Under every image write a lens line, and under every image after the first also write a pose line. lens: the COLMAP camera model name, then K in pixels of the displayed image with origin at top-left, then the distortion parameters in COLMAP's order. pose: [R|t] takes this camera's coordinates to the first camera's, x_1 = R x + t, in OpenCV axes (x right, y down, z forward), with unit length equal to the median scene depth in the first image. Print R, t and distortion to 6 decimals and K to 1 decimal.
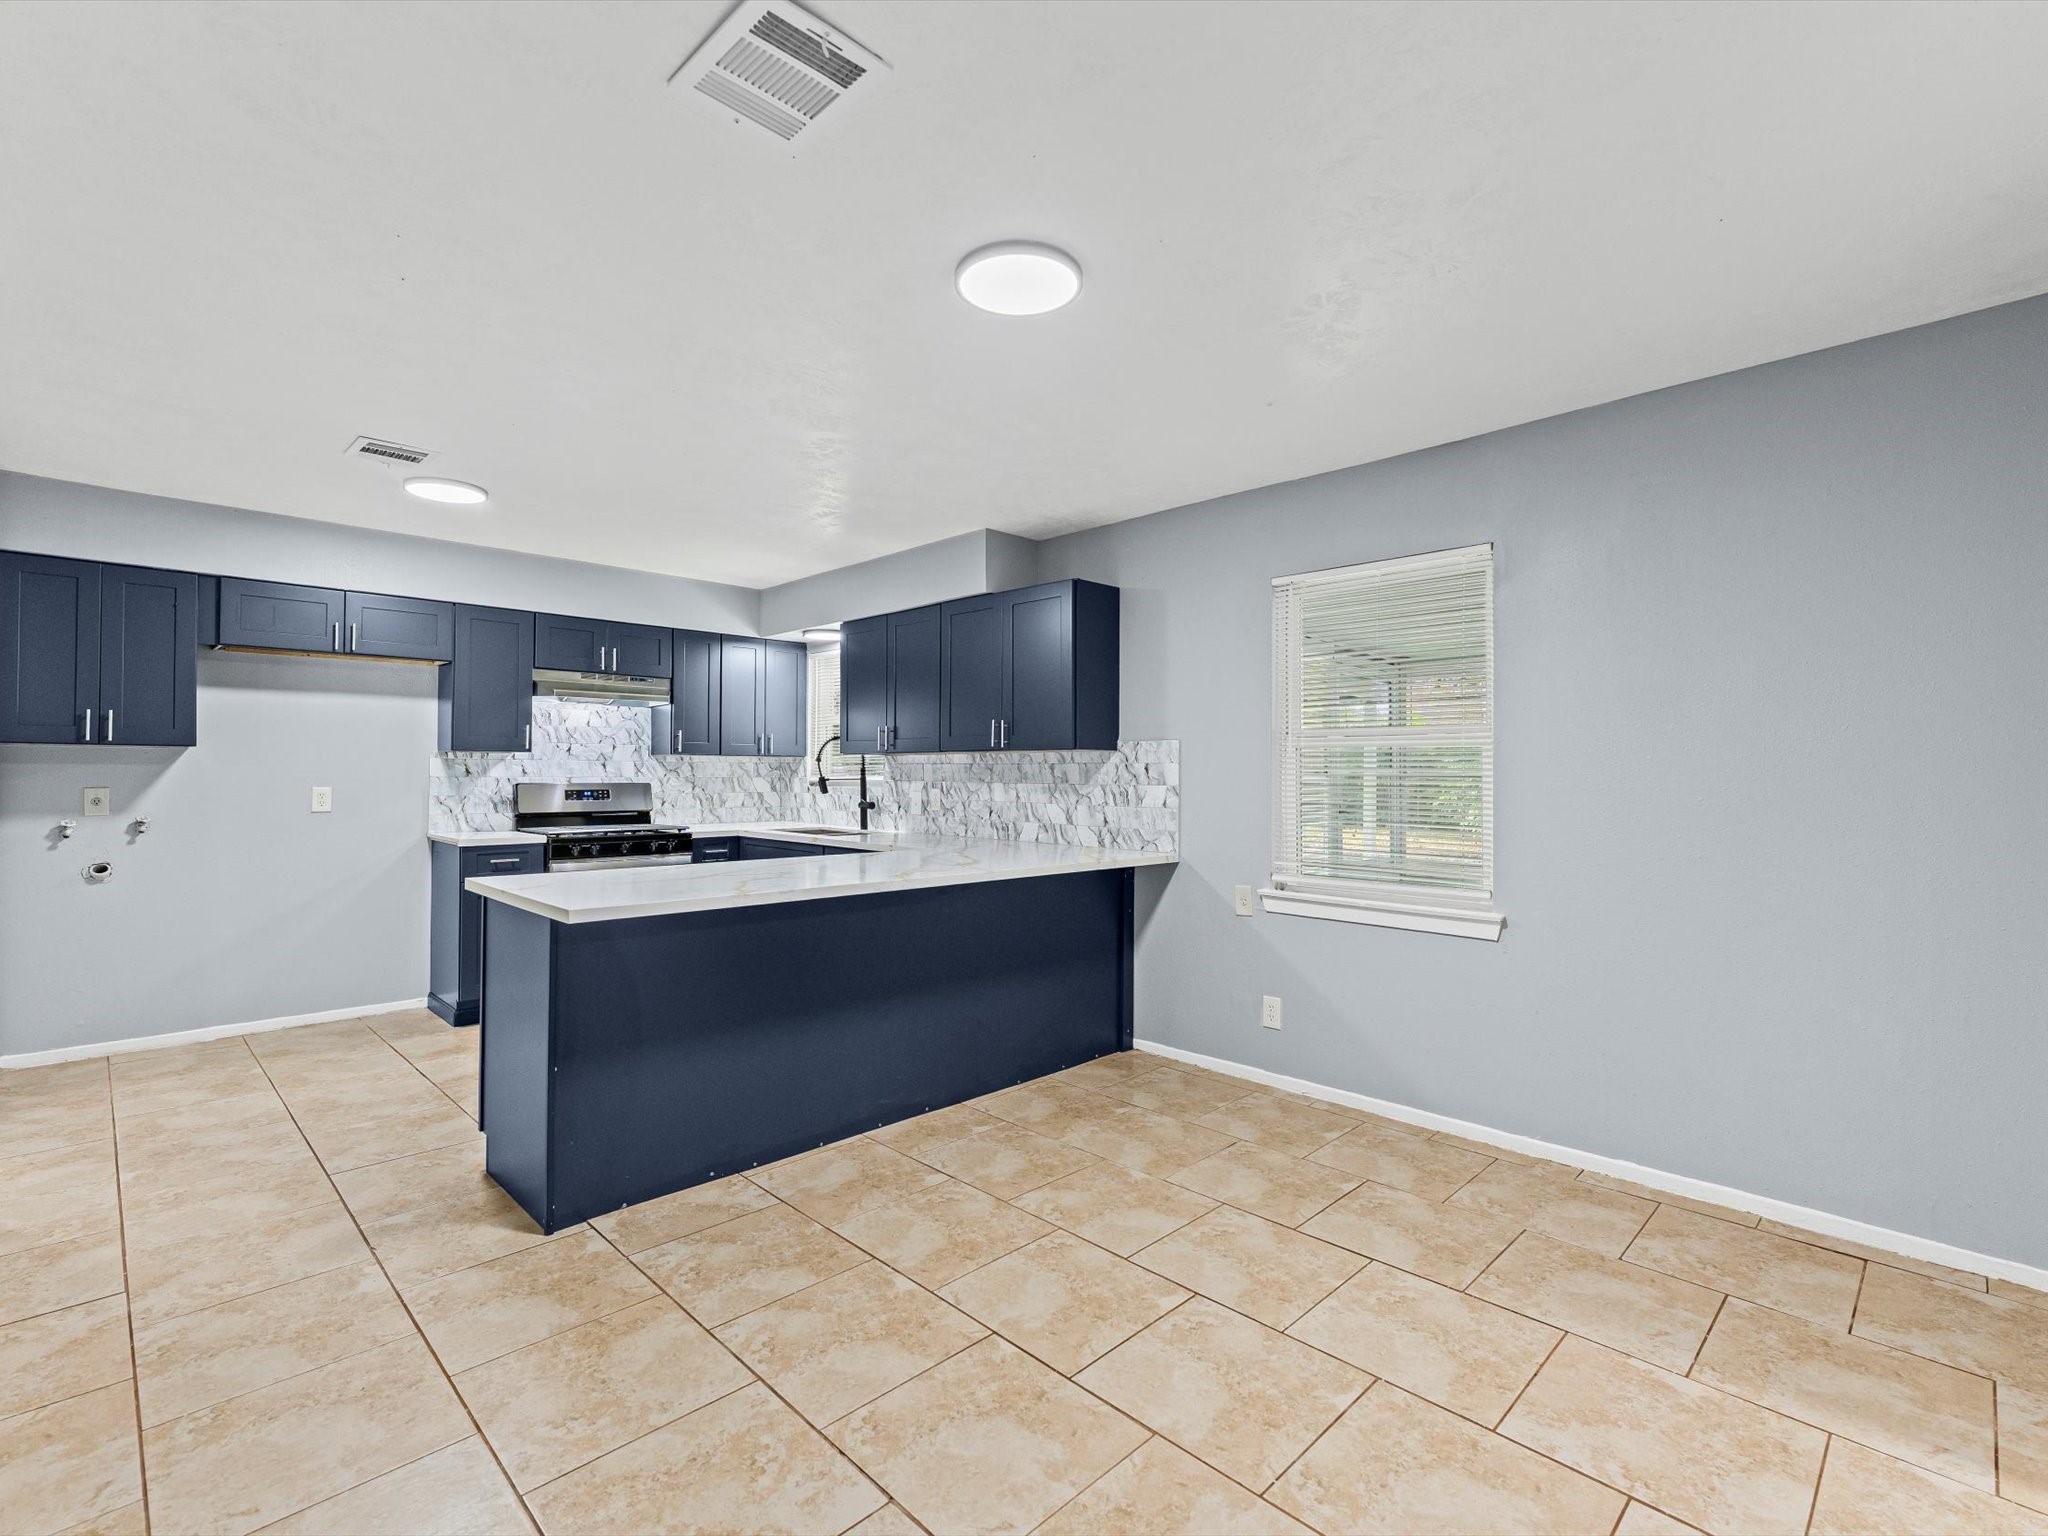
lens RADIAL K [[956.9, 0, 1025.1], [0, 956.9, 762.1], [0, 0, 1]] dist [-0.006241, 0.000253]
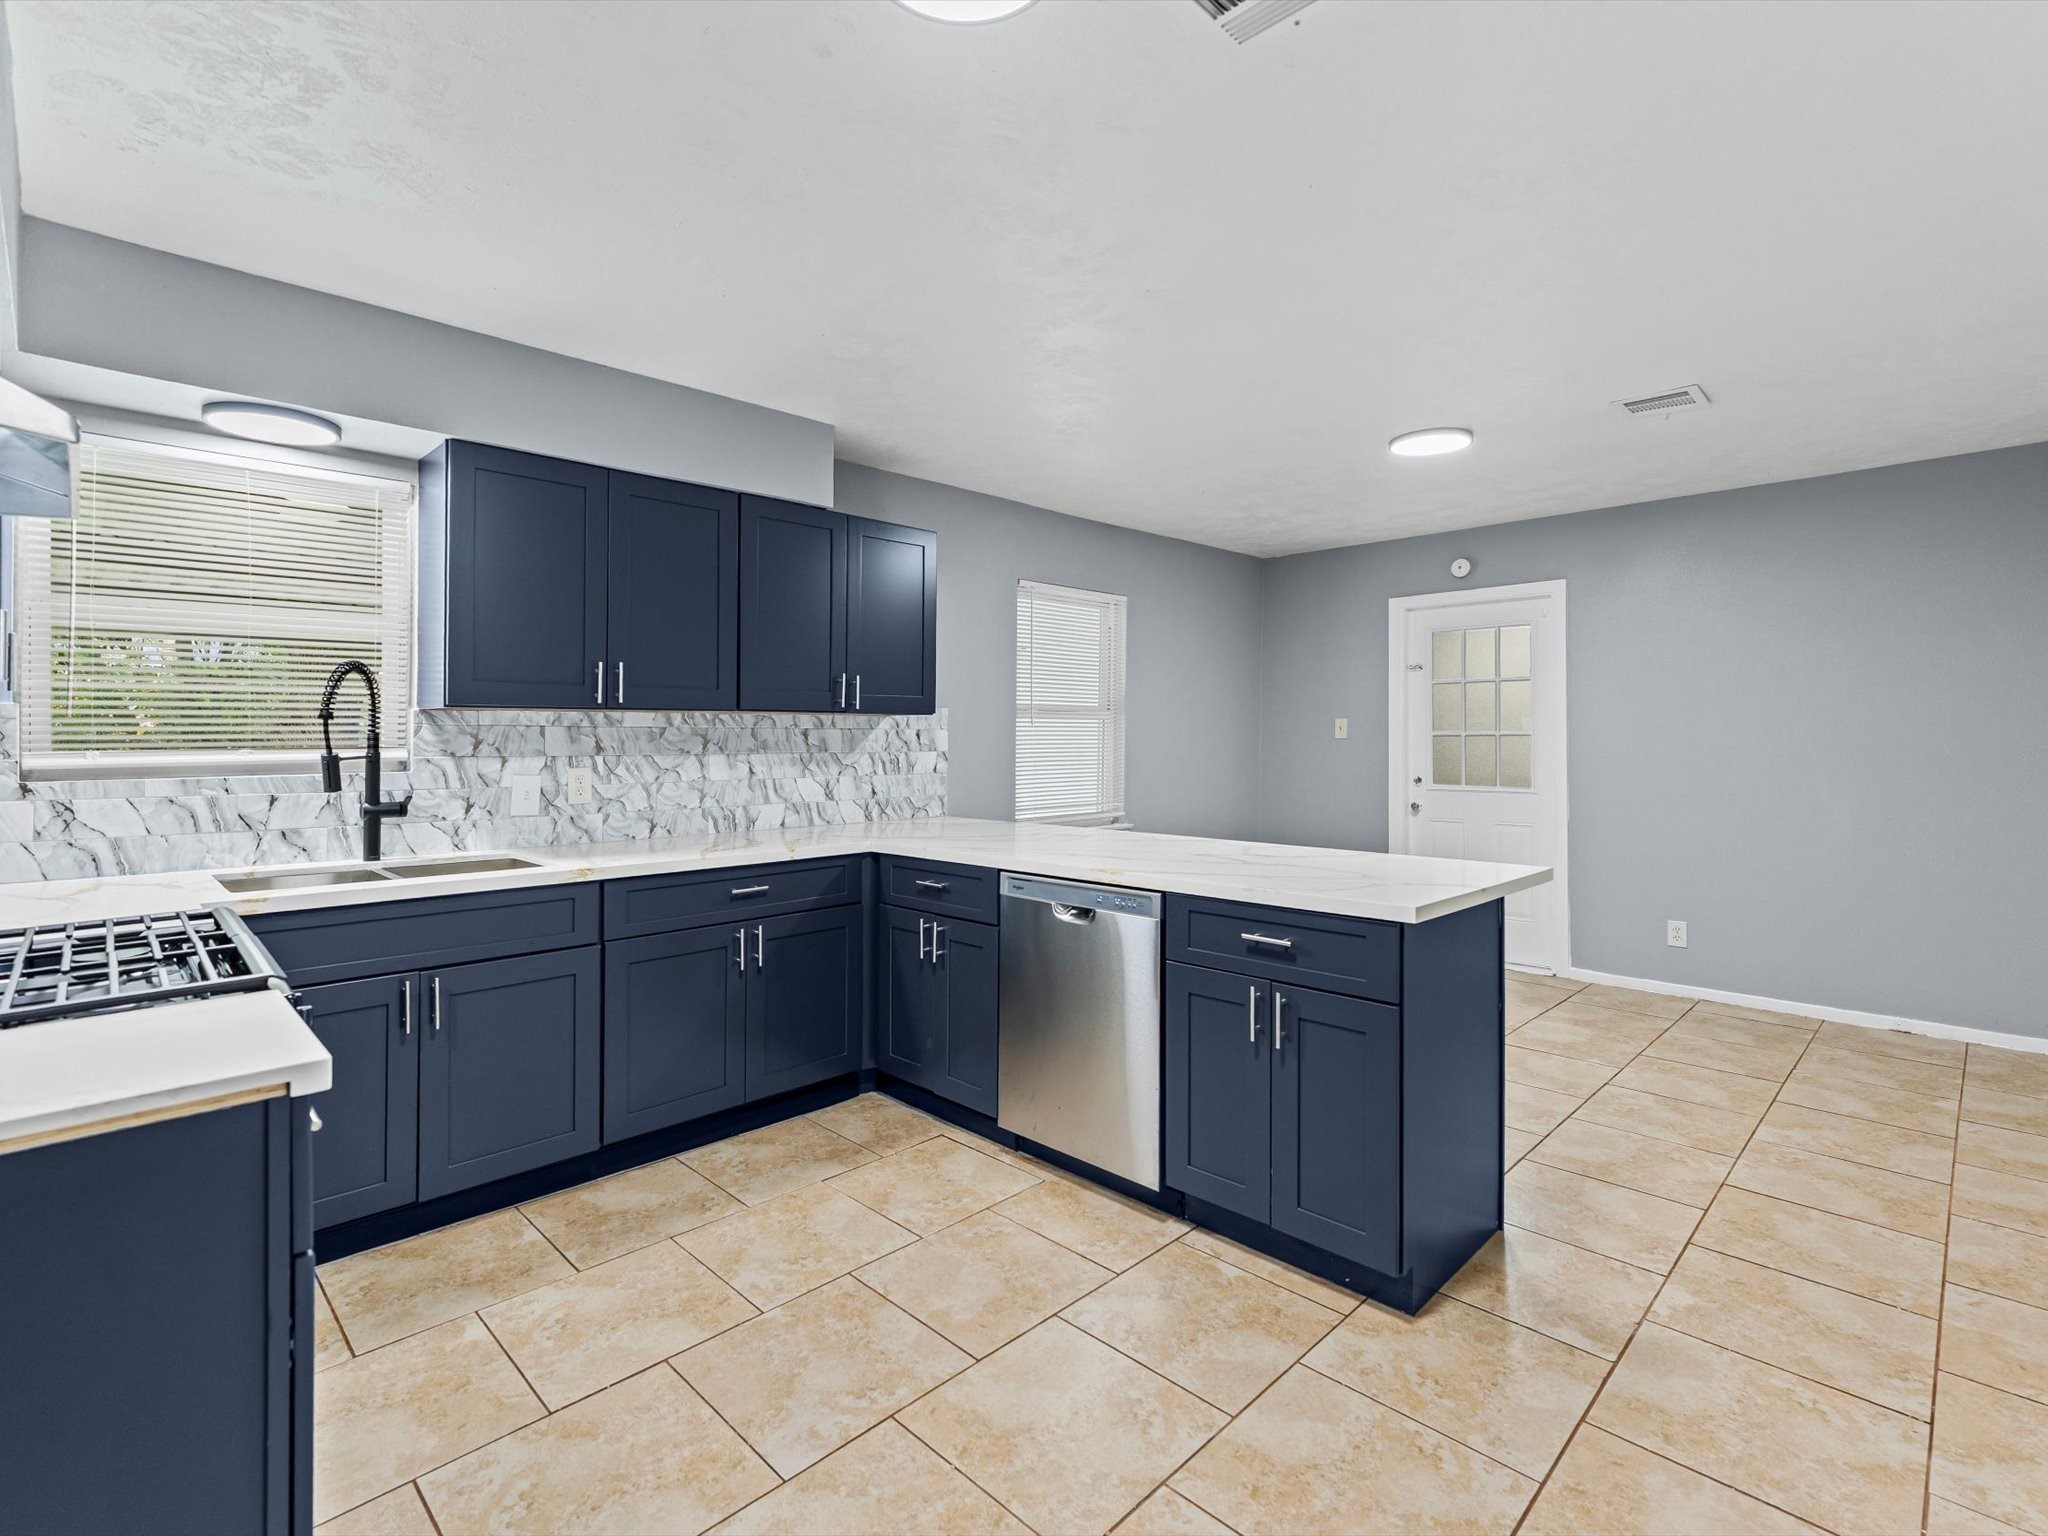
lens RADIAL K [[956.9, 0, 1041.4], [0, 956.9, 734.9], [0, 0, 1]] dist [-0.006241, 0.000253]
pose [[-0.008993, -0.003119, 0.999955, -0.807929], [-0.009728, 0.999948, 0.003031, 0.002342], [-0.999912, -0.009700, -0.009023, 0.821882]]
